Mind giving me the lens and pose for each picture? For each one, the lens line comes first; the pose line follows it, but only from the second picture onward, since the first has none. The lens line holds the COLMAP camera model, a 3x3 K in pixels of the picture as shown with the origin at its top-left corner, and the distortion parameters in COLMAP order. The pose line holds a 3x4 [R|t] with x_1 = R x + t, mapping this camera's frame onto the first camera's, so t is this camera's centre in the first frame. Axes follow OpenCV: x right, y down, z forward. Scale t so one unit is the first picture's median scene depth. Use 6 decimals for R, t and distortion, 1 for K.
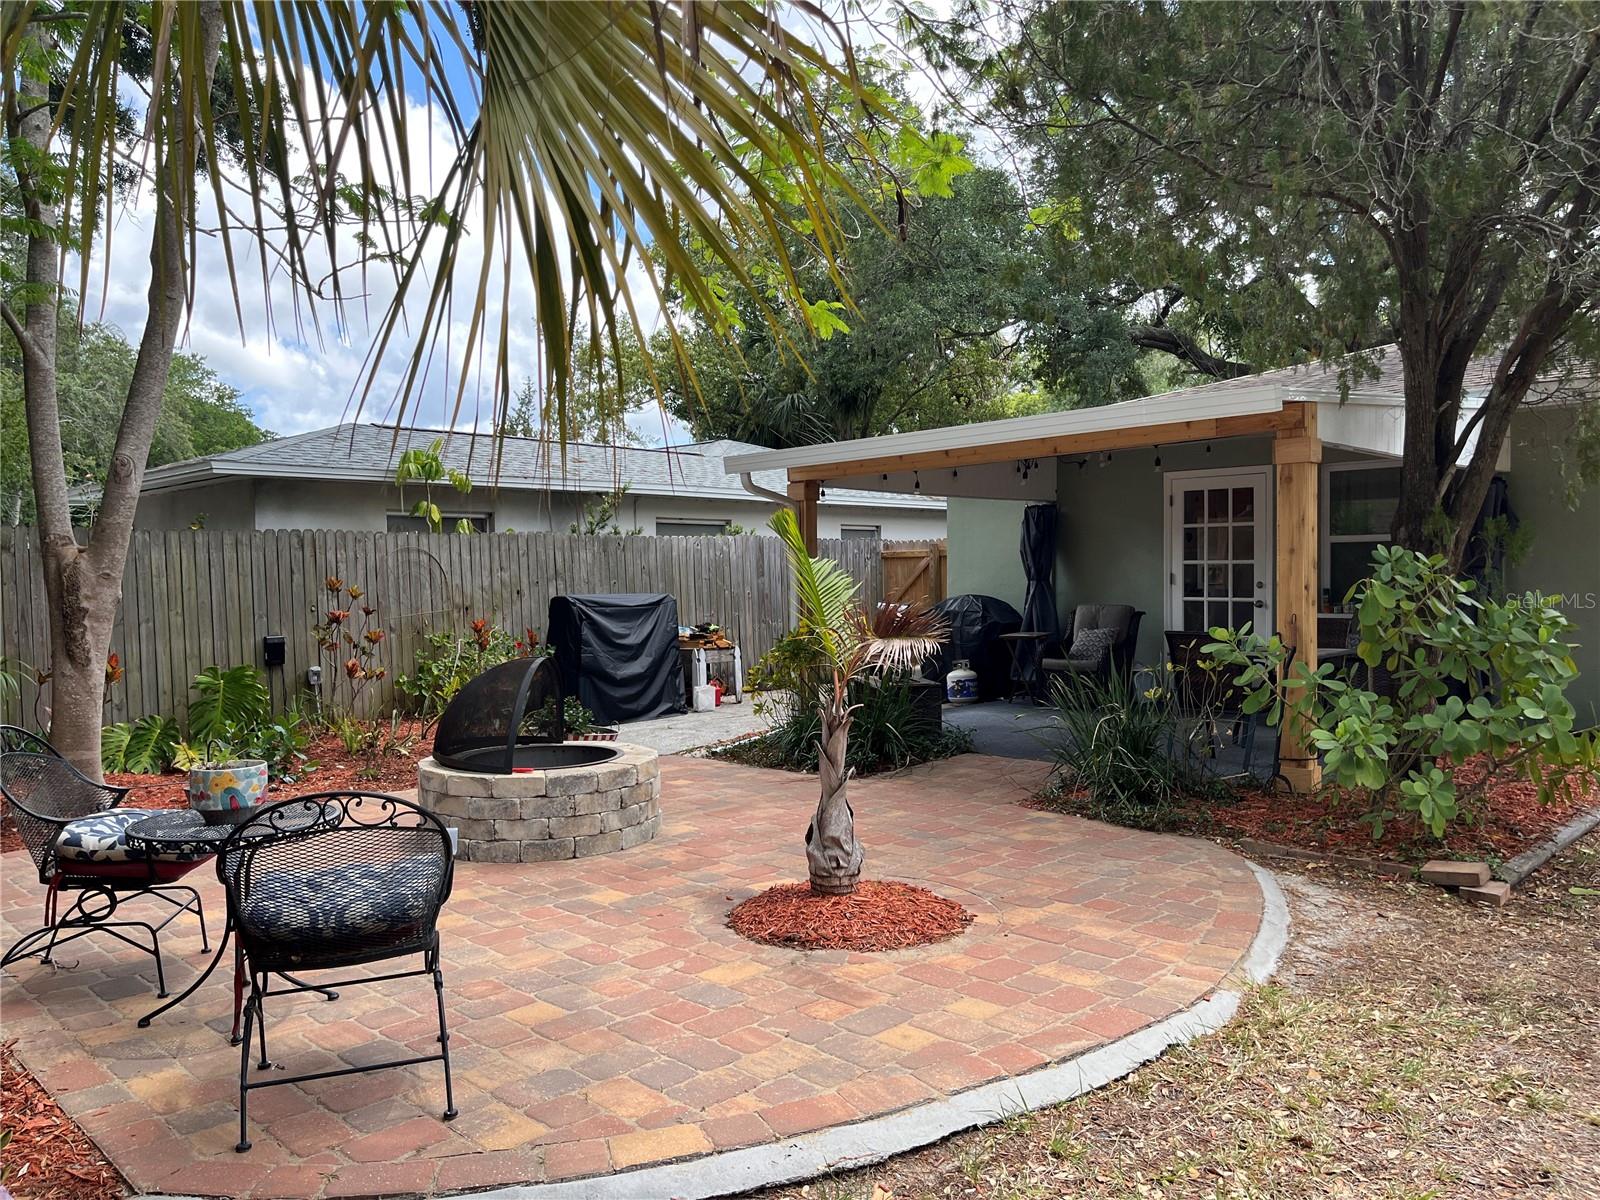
lens RADIAL K [[1213.8, 0, 802.9], [0, 1213.8, 608.9], [0, 0, 1]] dist [0.070503, -0.091035]
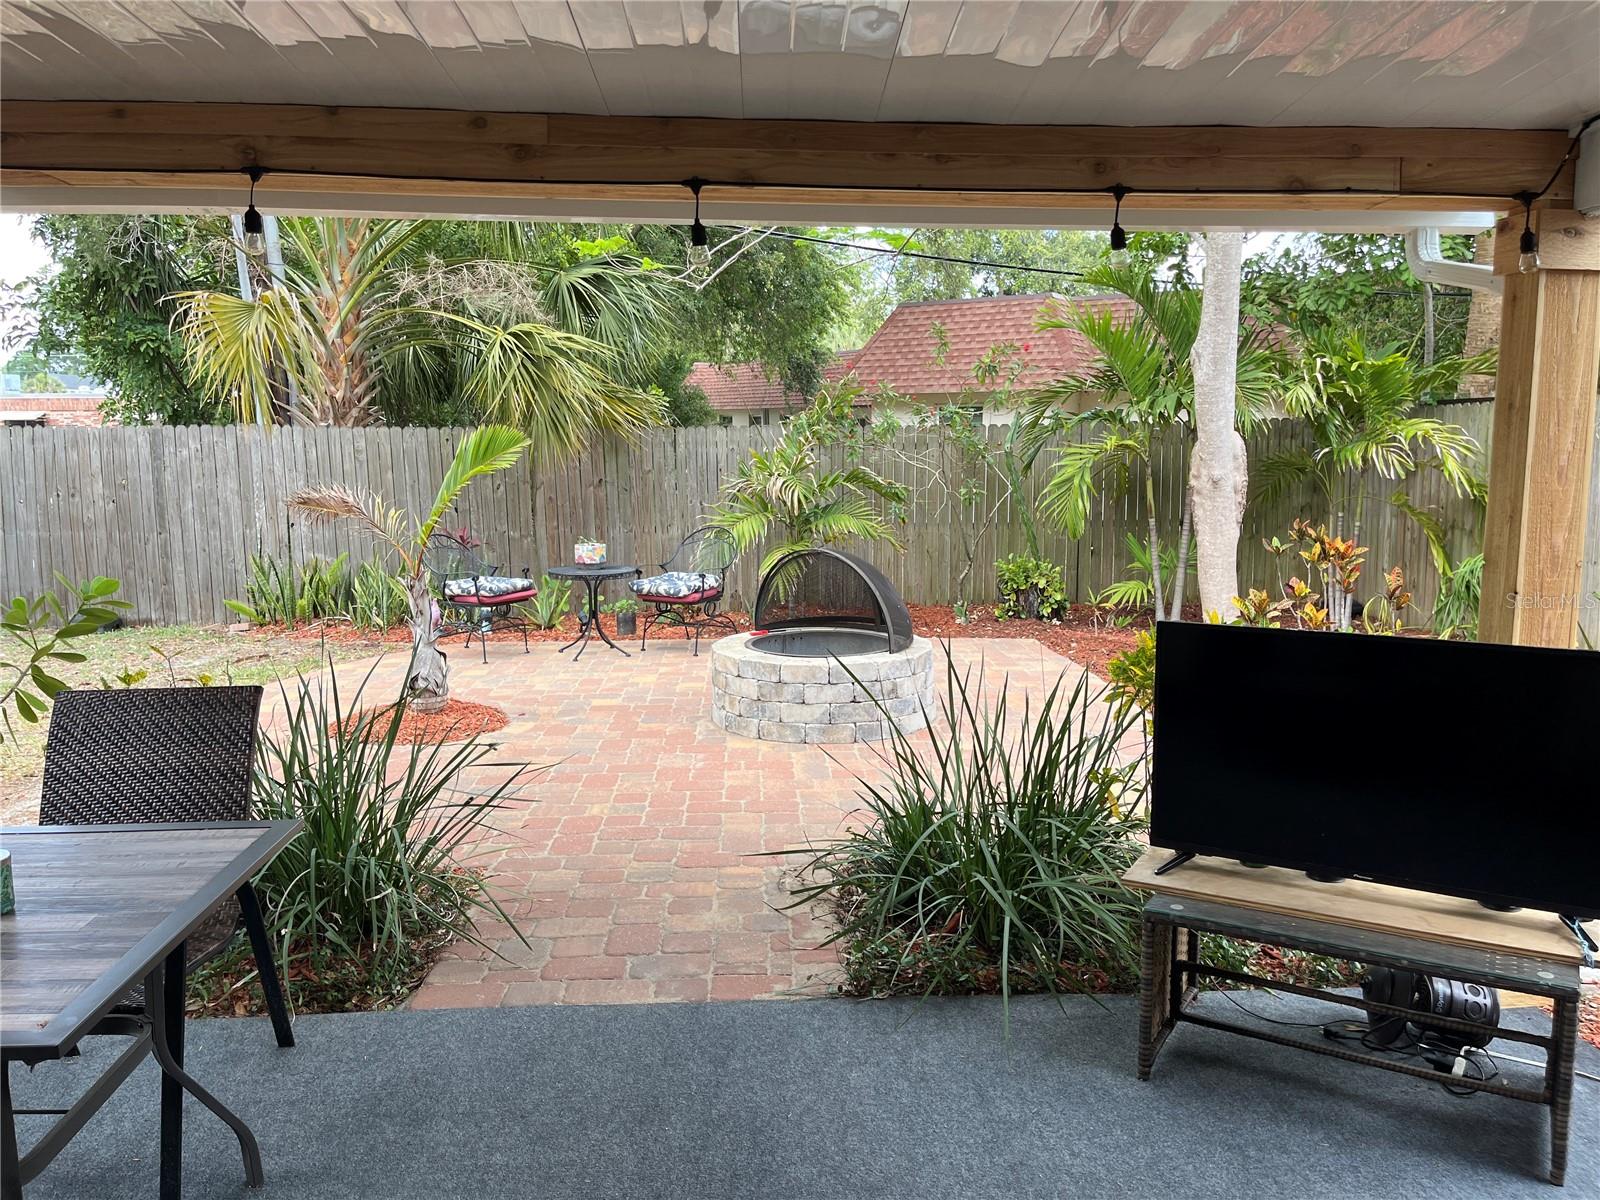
lens RADIAL K [[1213.8, 0, 809.0], [0, 1213.8, 594.0], [0, 0, 1]] dist [0.070503, -0.091035]
pose [[-0.661744, 0.112082, -0.741305, 0.316663], [-0.009482, 0.987432, 0.157759, -0.048601], [0.749670, 0.111425, -0.652365, 0.935128]]
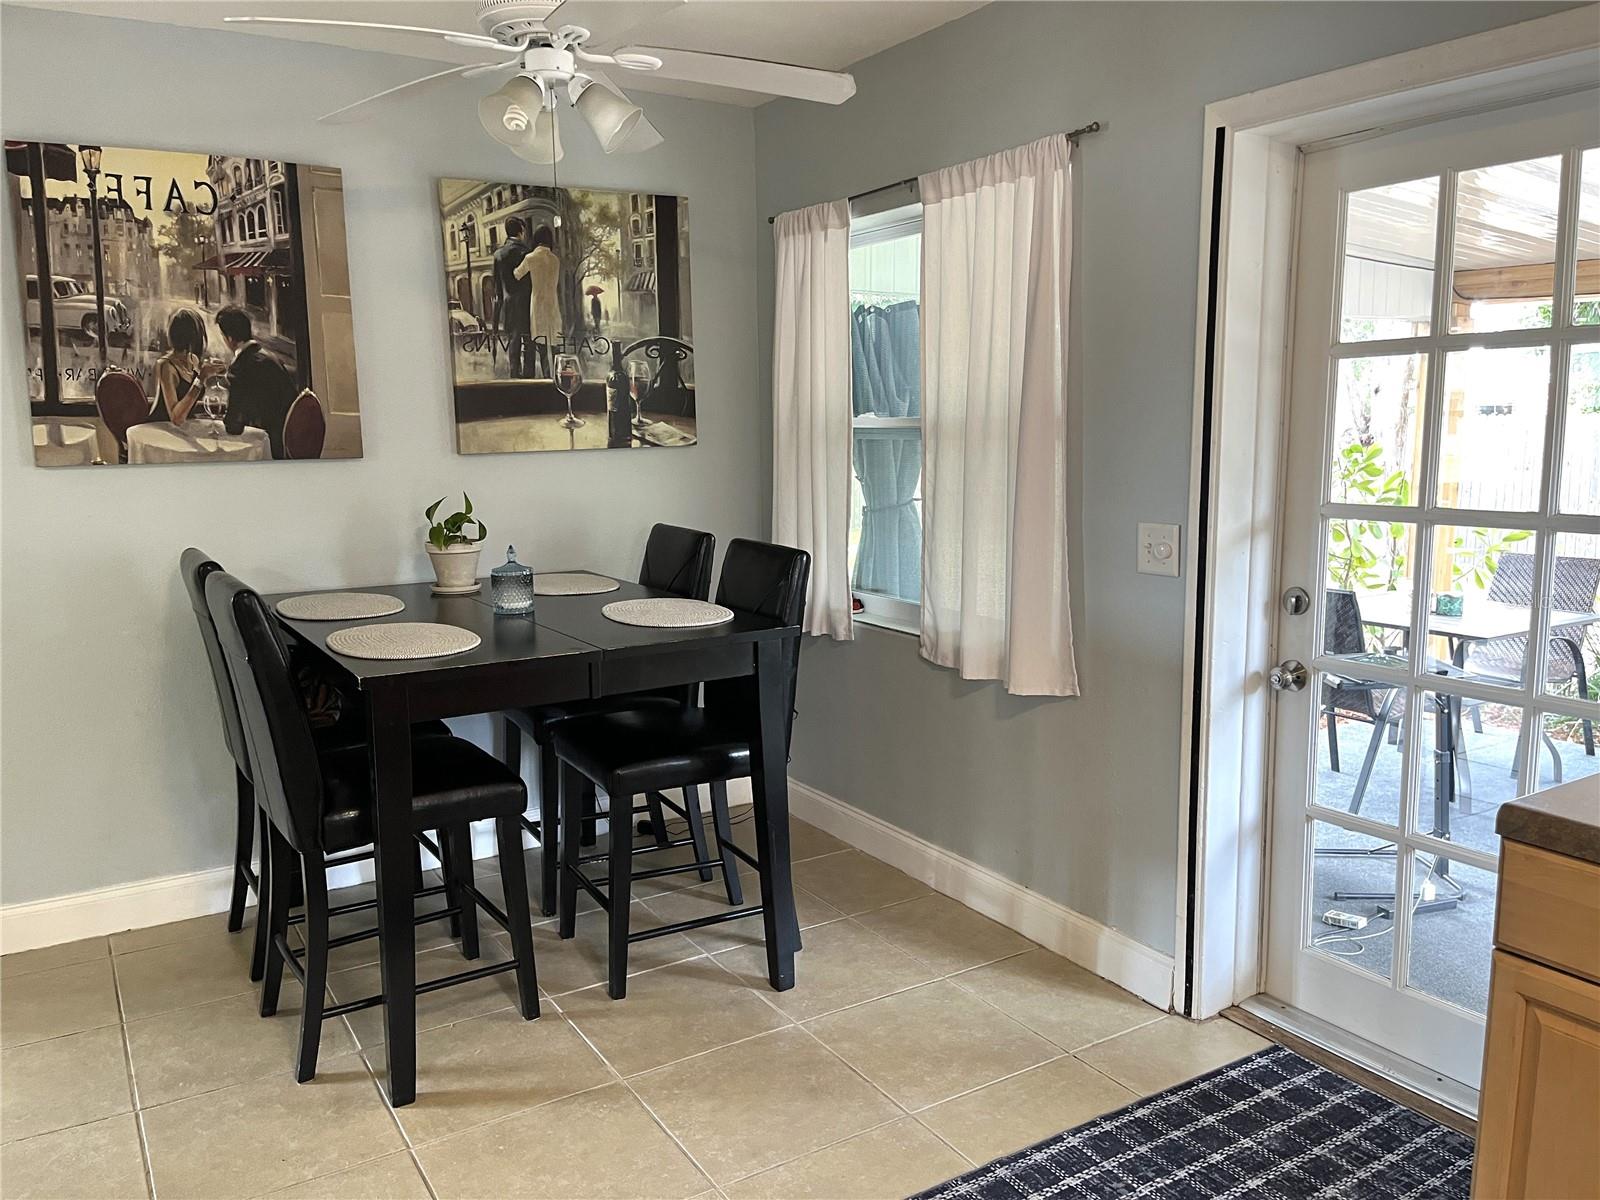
lens RADIAL K [[1213.8, 0, 807.2], [0, 1213.8, 599.5], [0, 0, 1]] dist [0.070503, -0.091035]
pose [[-0.976109, -0.013511, 0.216861, 0.406493], [0.023242, 0.985845, 0.166038, -0.060285], [-0.216035, 0.167111, -0.961979, 1.221362]]
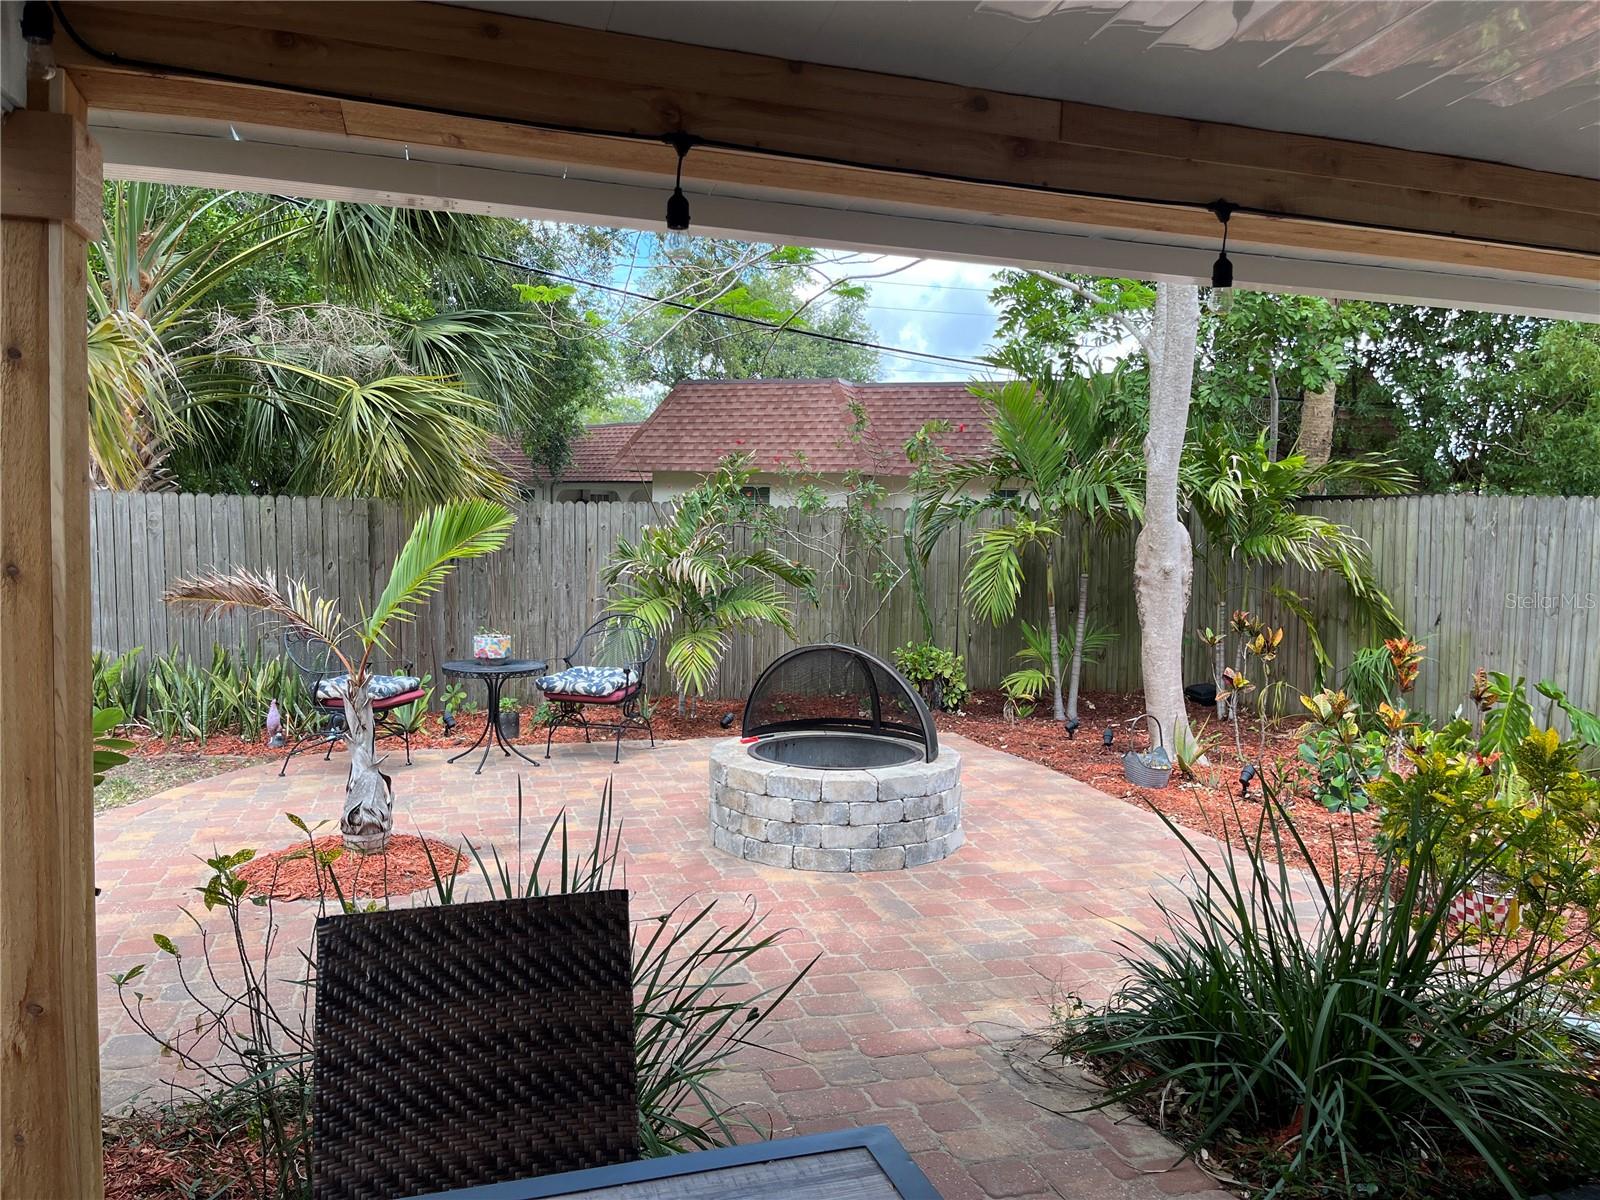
lens RADIAL K [[1213.8, 0, 807.8], [0, 1213.8, 581.2], [0, 0, 1]] dist [0.070503, -0.091035]
pose [[-0.457424, 0.052261, -0.887712, 0.343141], [-0.039224, 0.996114, 0.078854, -0.045576], [0.888383, 0.070889, -0.453597, 0.779894]]
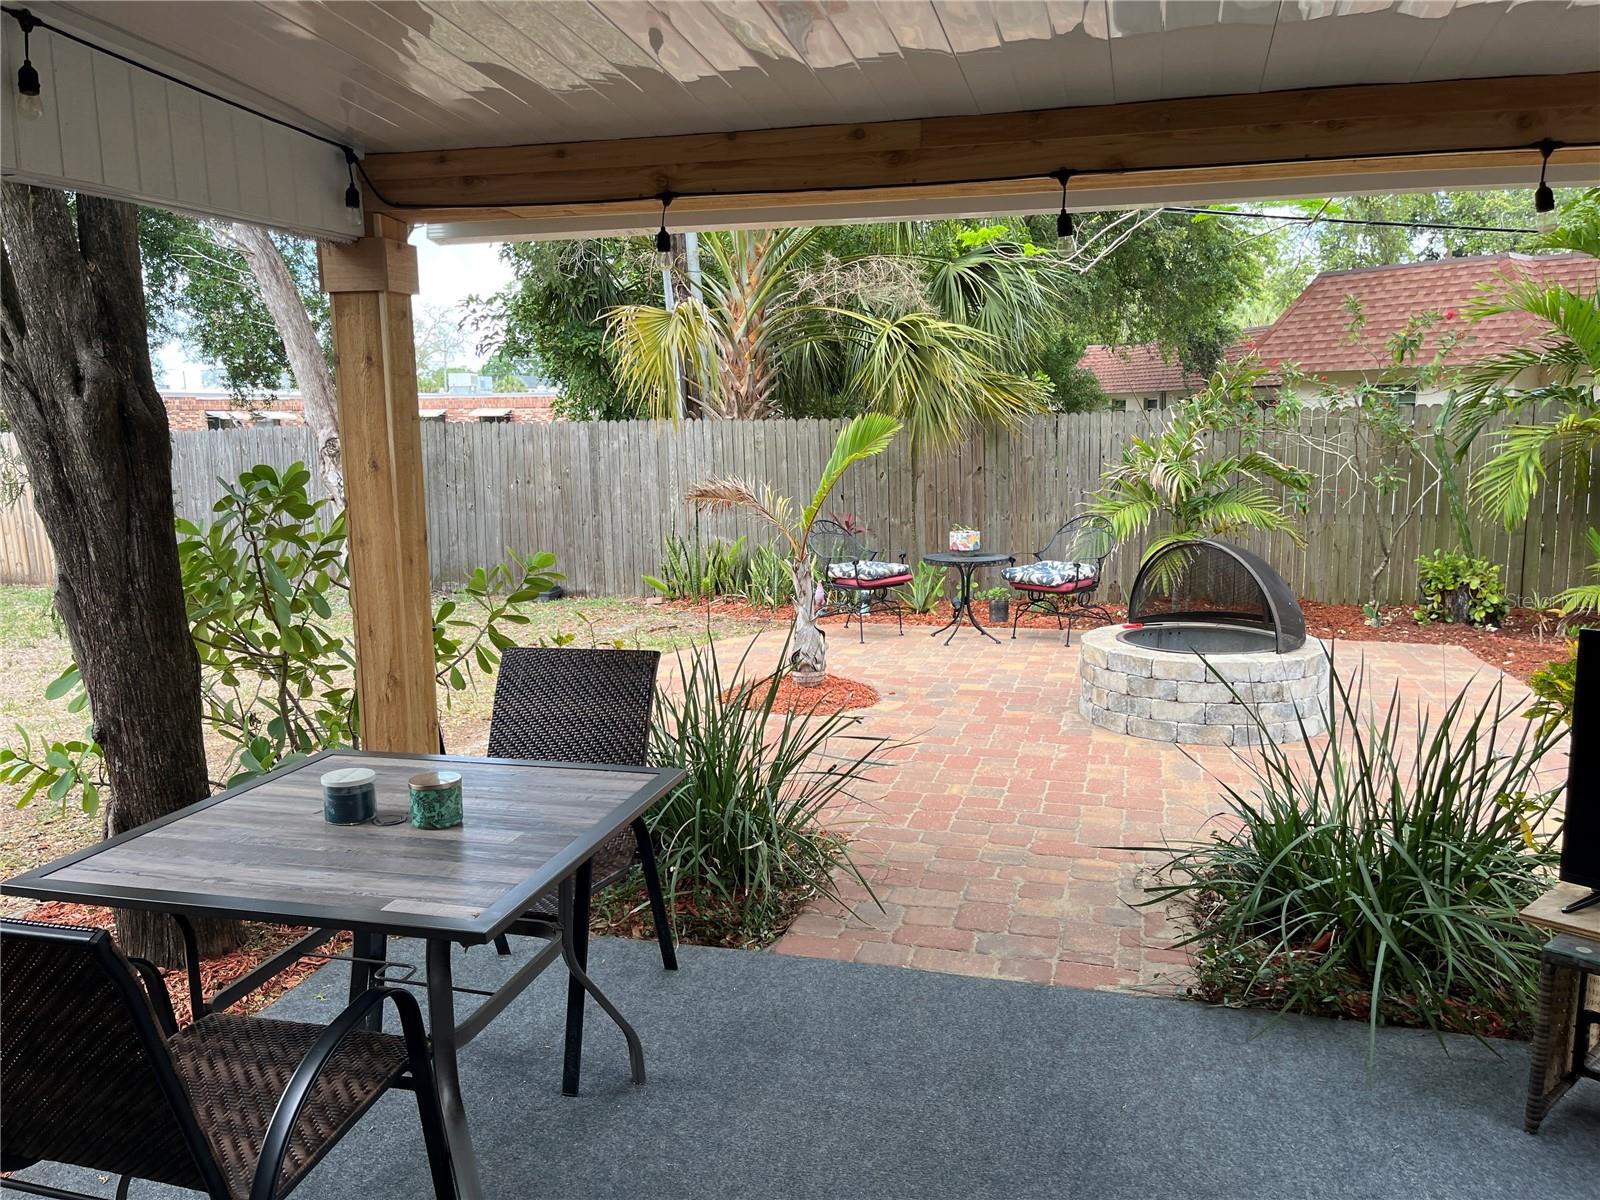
lens RADIAL K [[1213.8, 0, 784.5], [0, 1213.8, 601.9], [0, 0, 1]] dist [0.070503, -0.091035]
pose [[-0.870325, 0.095897, -0.483051, 0.317211], [0.011995, 0.984695, 0.173874, -0.049679], [0.492332, 0.145533, -0.858155, 0.945792]]
